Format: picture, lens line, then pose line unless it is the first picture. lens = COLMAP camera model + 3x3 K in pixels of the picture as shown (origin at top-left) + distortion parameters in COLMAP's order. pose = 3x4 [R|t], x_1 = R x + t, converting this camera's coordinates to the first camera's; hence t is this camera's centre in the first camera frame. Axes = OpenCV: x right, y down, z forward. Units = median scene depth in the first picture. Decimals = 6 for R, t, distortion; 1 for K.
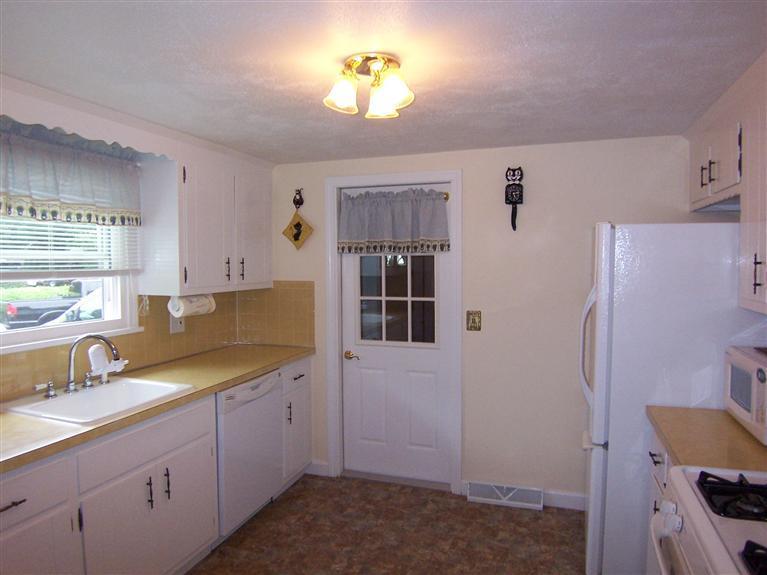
lens RADIAL K [[481.4, 0, 383.5], [0, 481.4, 287.5], [0, 0, 1]] dist [-0.133242, -0.000097]
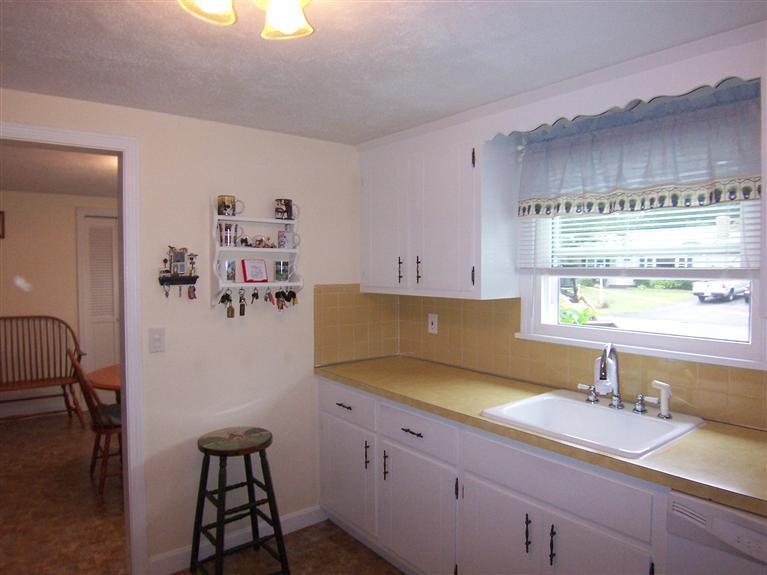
lens RADIAL K [[519.3, 0, 383.5], [0, 519.3, 287.5], [0, 0, 1]] dist [-0.035353, -0.005005]
pose [[-0.542535, 0.040750, -0.839044, 0.484823], [-0.031989, 0.997096, 0.069111, -0.069200], [0.839424, 0.064335, -0.539656, 1.446959]]
